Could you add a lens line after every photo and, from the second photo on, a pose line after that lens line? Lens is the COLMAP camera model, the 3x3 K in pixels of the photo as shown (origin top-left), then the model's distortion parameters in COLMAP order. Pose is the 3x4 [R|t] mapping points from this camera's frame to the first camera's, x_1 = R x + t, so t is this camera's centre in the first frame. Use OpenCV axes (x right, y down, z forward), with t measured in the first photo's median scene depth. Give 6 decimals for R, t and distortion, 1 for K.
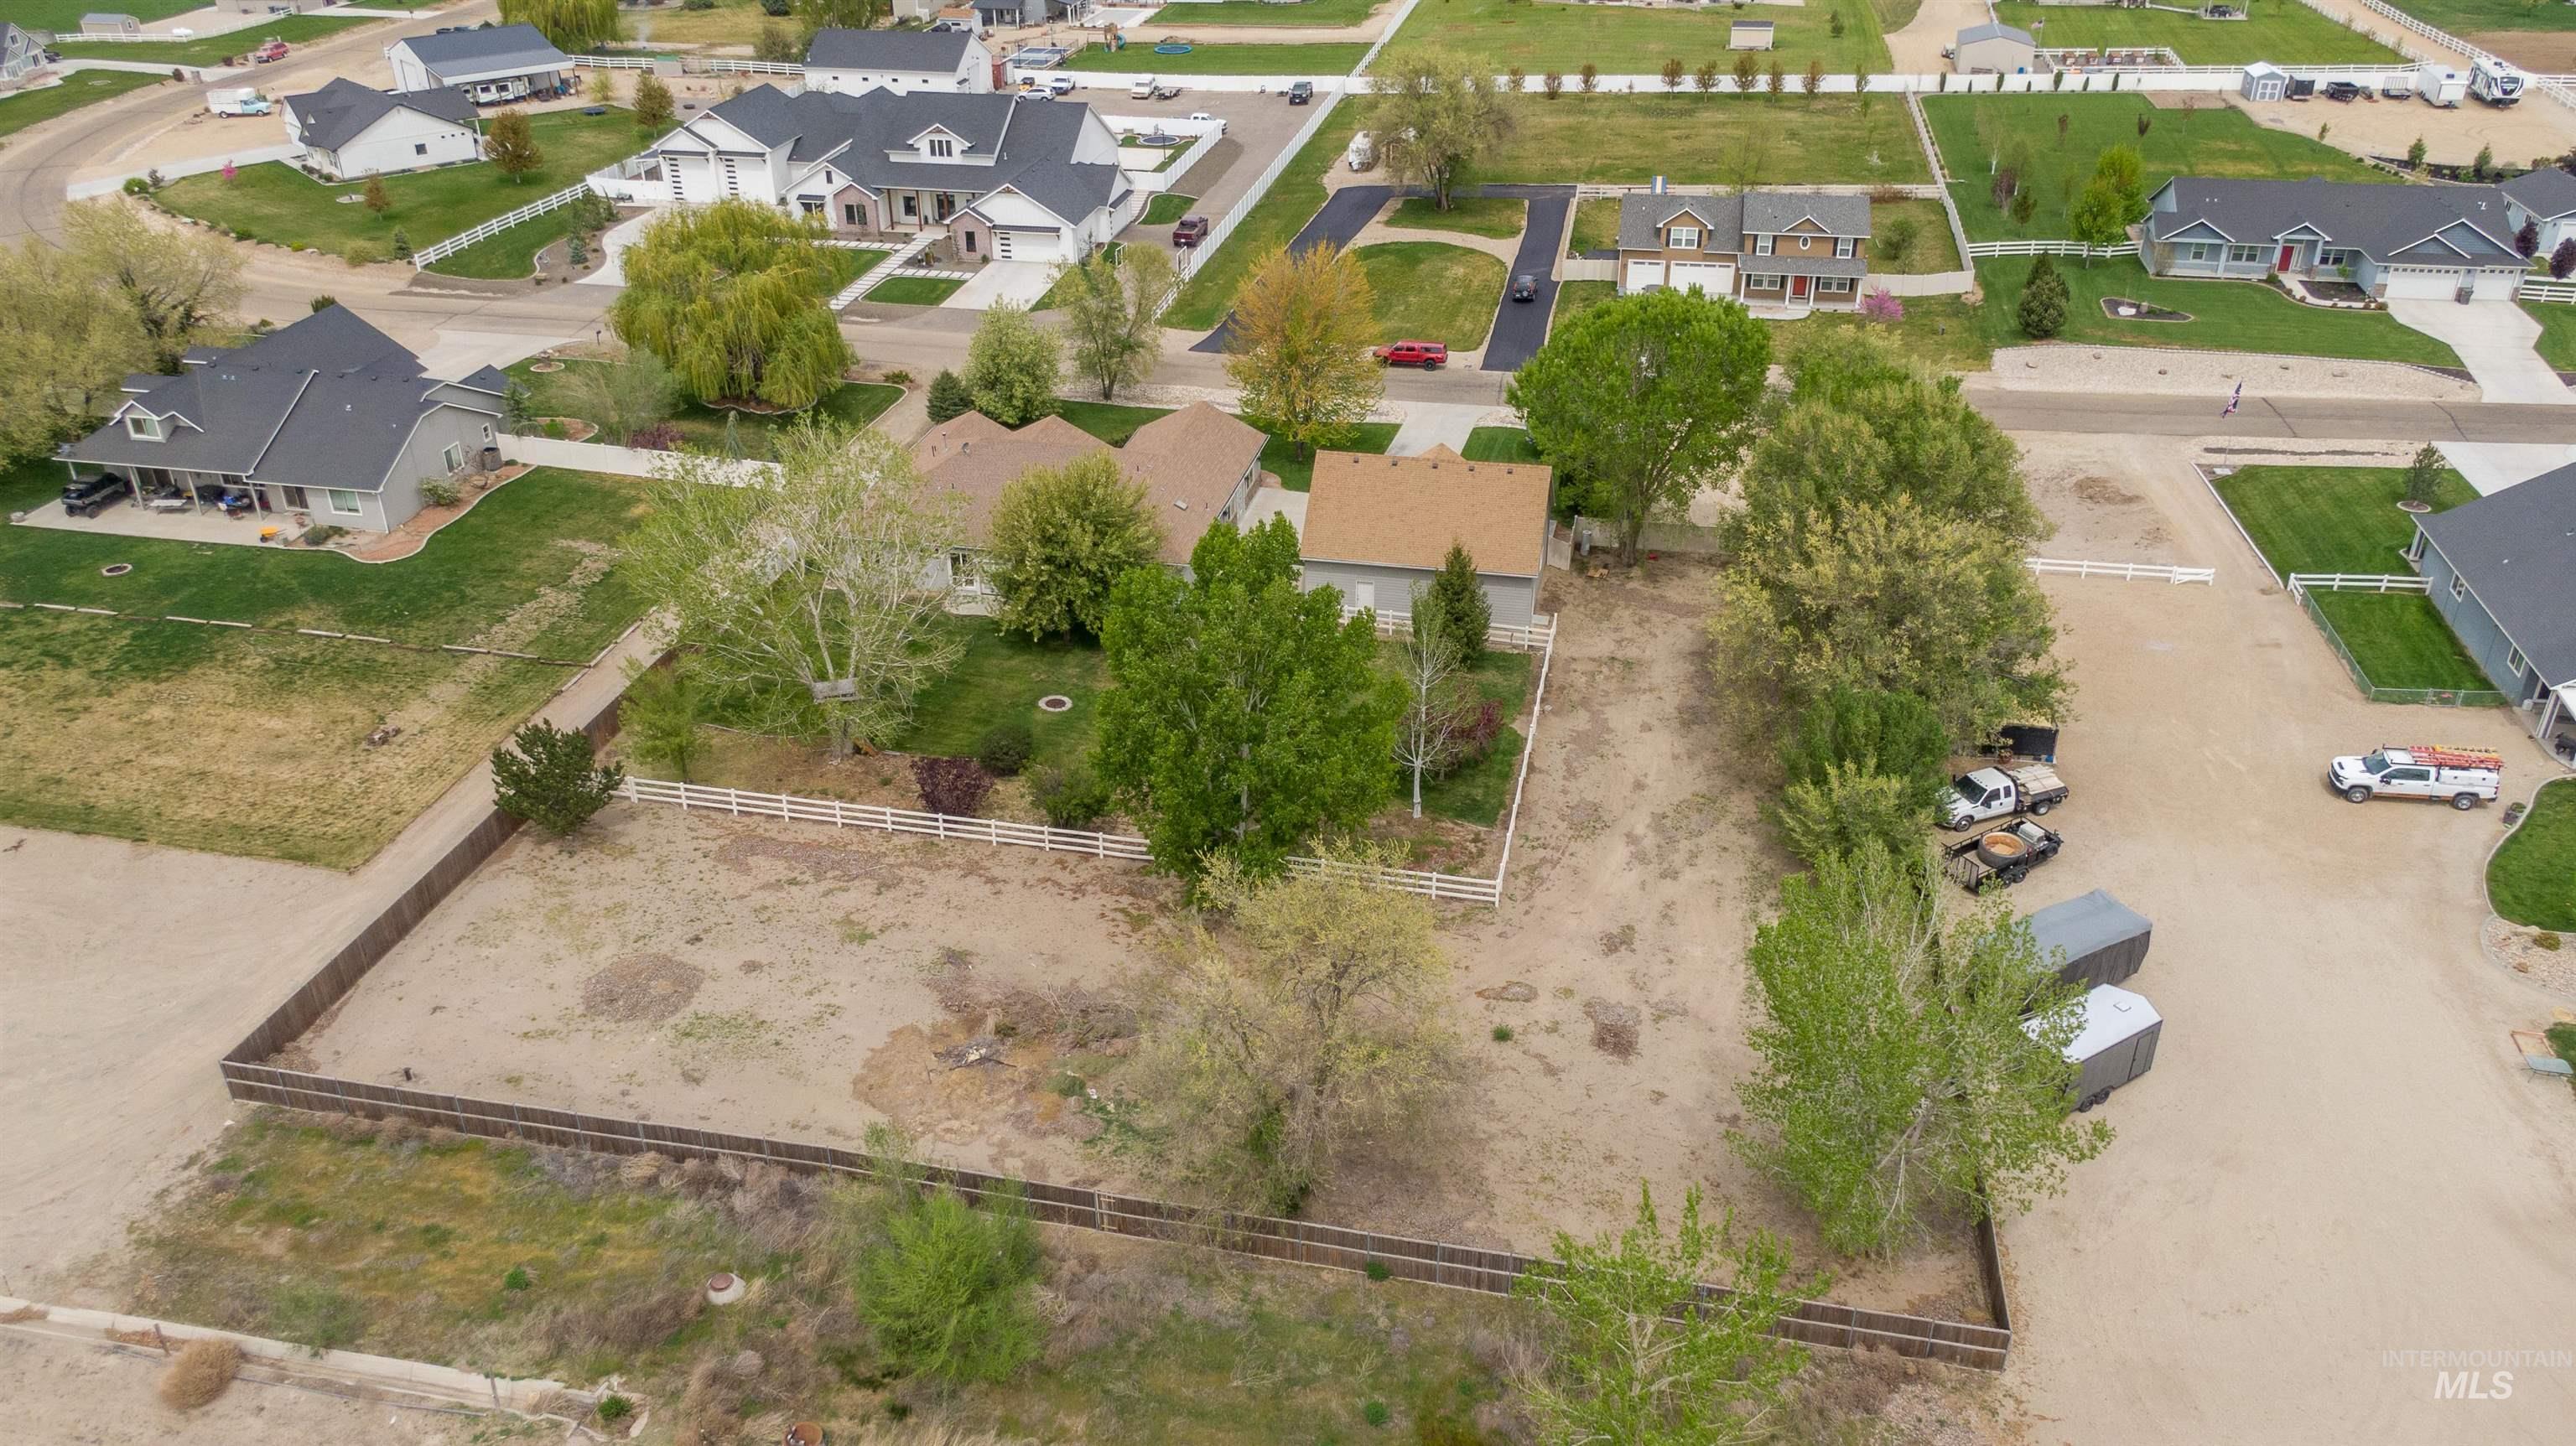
lens RADIAL K [[1914.2, 0, 1288.0], [0, 1914.2, 723.0], [0, 0, 1]] dist [0.015167, -0.011938]
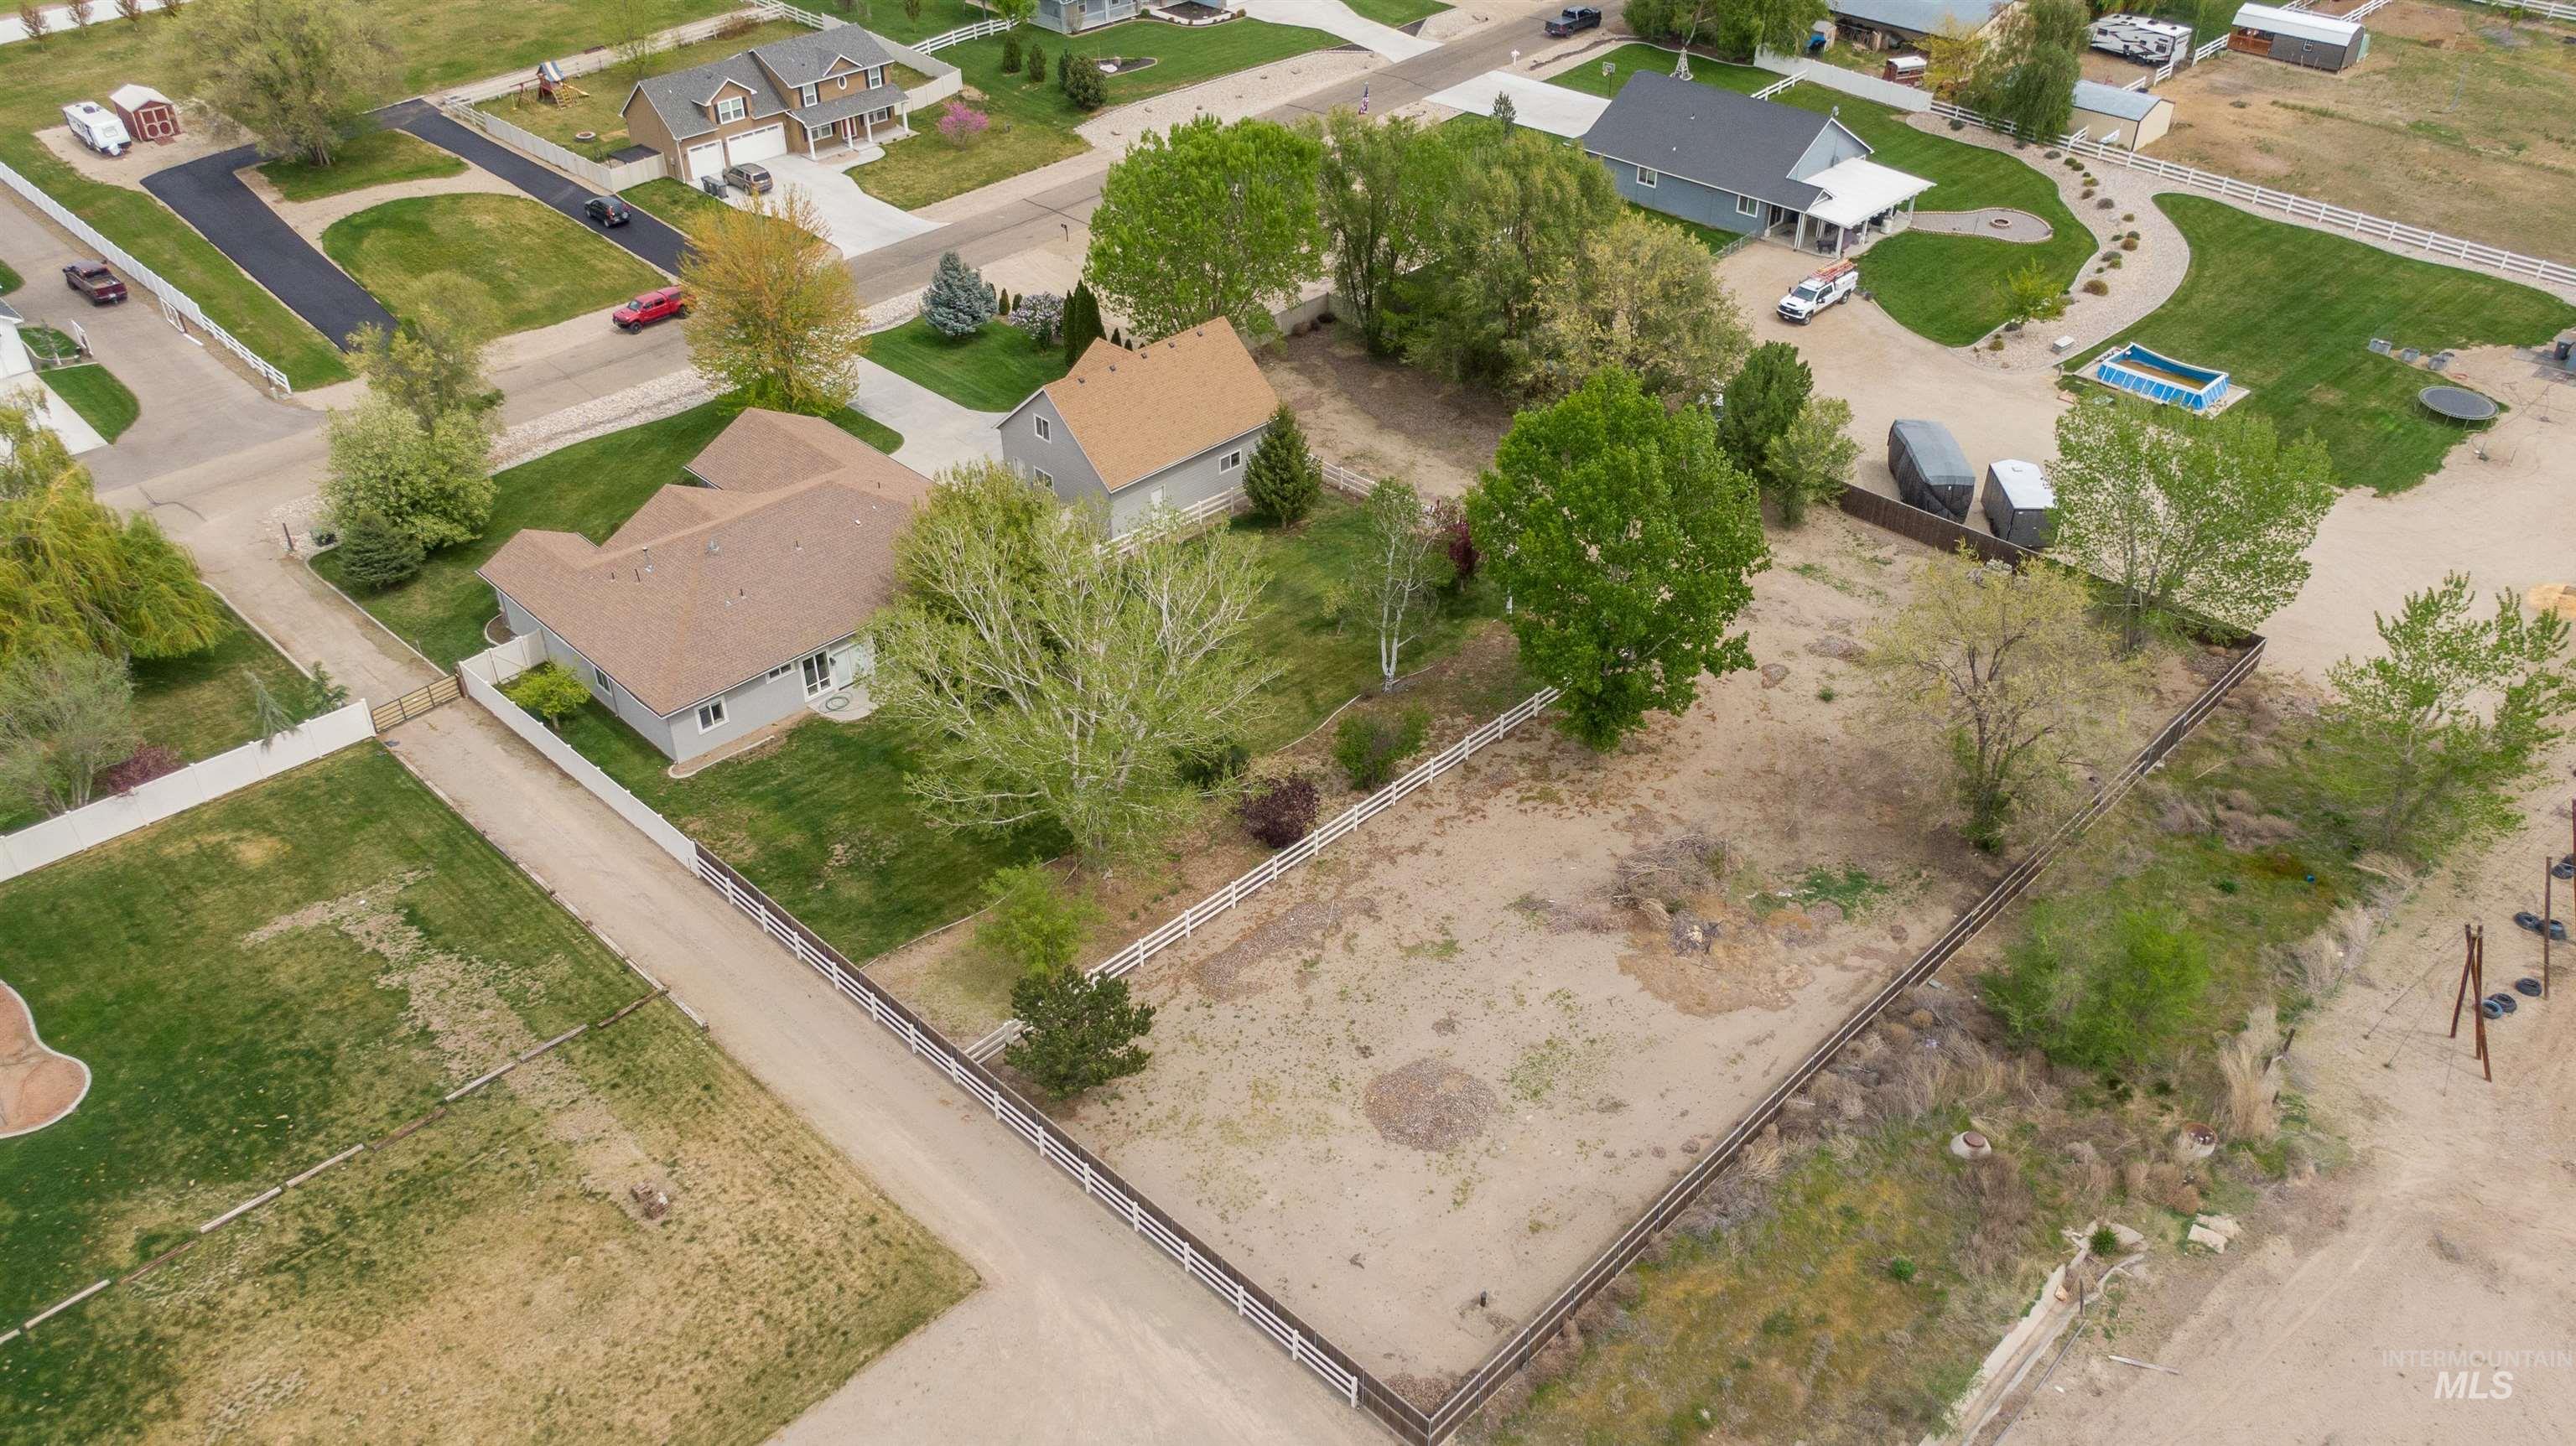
lens RADIAL K [[1915.3, 0, 1288.0], [0, 1915.3, 723.0], [0, 0, 1]] dist [0.048739, -0.085039]
pose [[0.544512, -0.477538, 0.689539, -0.457769], [0.405633, 0.869496, 0.281849, -0.151692], [-0.734145, 0.126229, 0.667156, 0.210091]]
